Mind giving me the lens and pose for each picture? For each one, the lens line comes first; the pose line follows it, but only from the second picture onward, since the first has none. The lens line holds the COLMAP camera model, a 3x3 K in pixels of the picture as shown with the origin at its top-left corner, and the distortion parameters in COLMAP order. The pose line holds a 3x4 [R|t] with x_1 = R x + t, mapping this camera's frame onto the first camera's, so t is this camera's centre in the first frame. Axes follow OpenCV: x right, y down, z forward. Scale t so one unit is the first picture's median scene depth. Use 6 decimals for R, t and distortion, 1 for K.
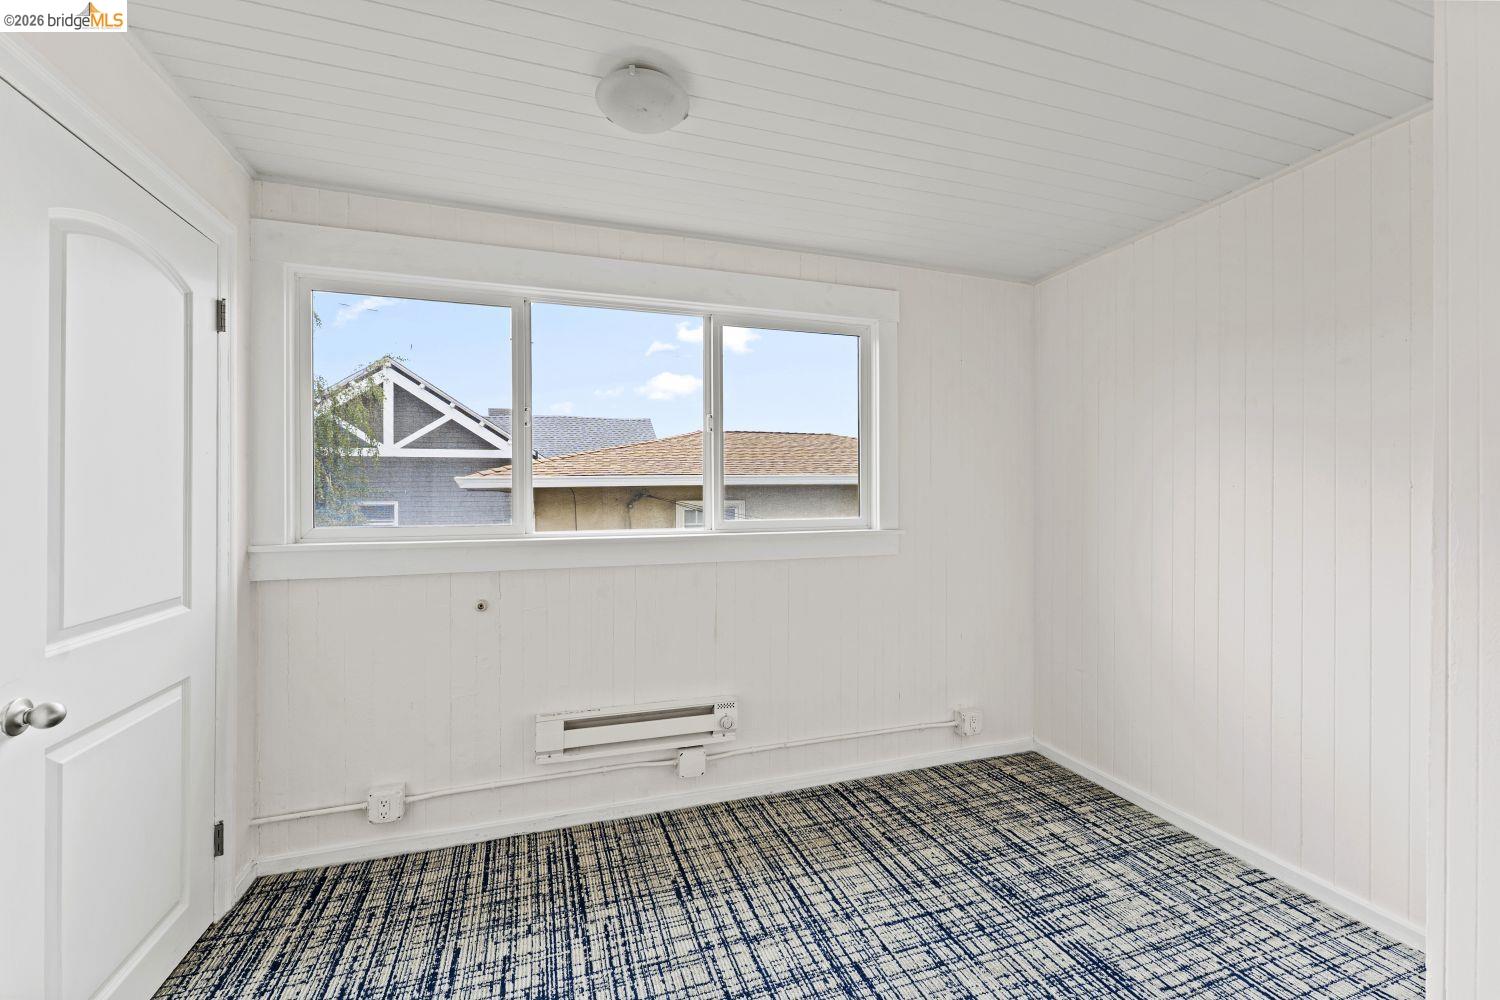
lens RADIAL K [[605.8, 0, 745.5], [0, 605.8, 500.9], [0, 0, 1]] dist [-0.000946, 0.000159]
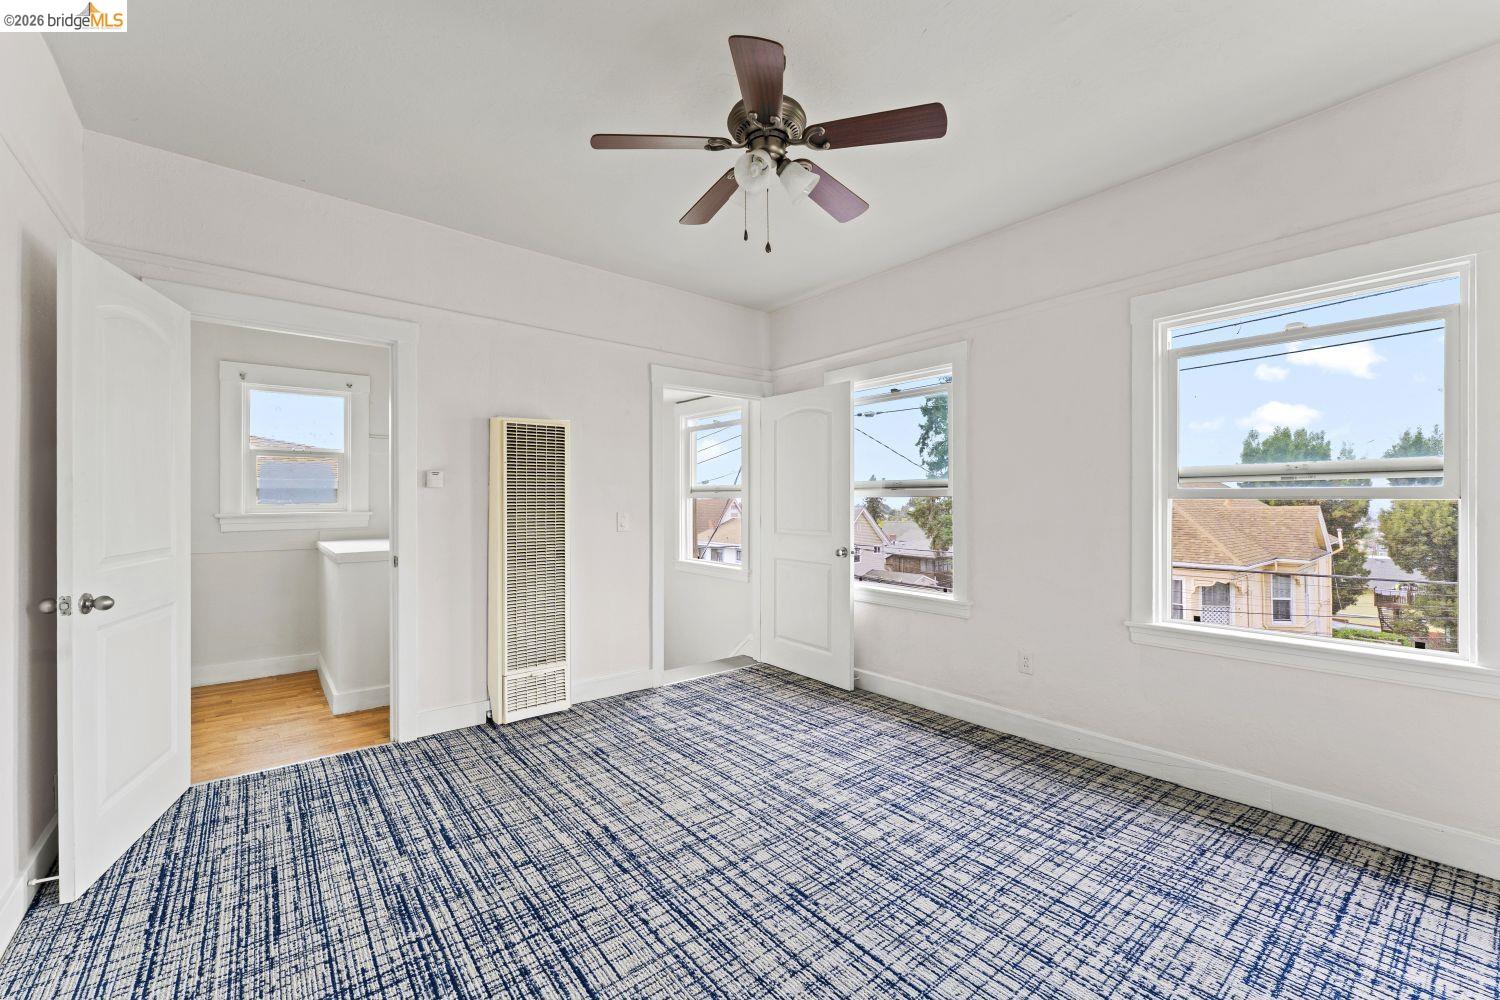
lens RADIAL K [[605.8, 0, 751.9], [0, 605.8, 501.0], [0, 0, 1]] dist [-0.000946, 0.000159]
pose [[-0.936800, 0.004428, -0.349837, 0.323414], [0.004558, 0.999990, 0.000450, -0.003503], [0.349836, -0.001173, -0.936810, 1.966648]]
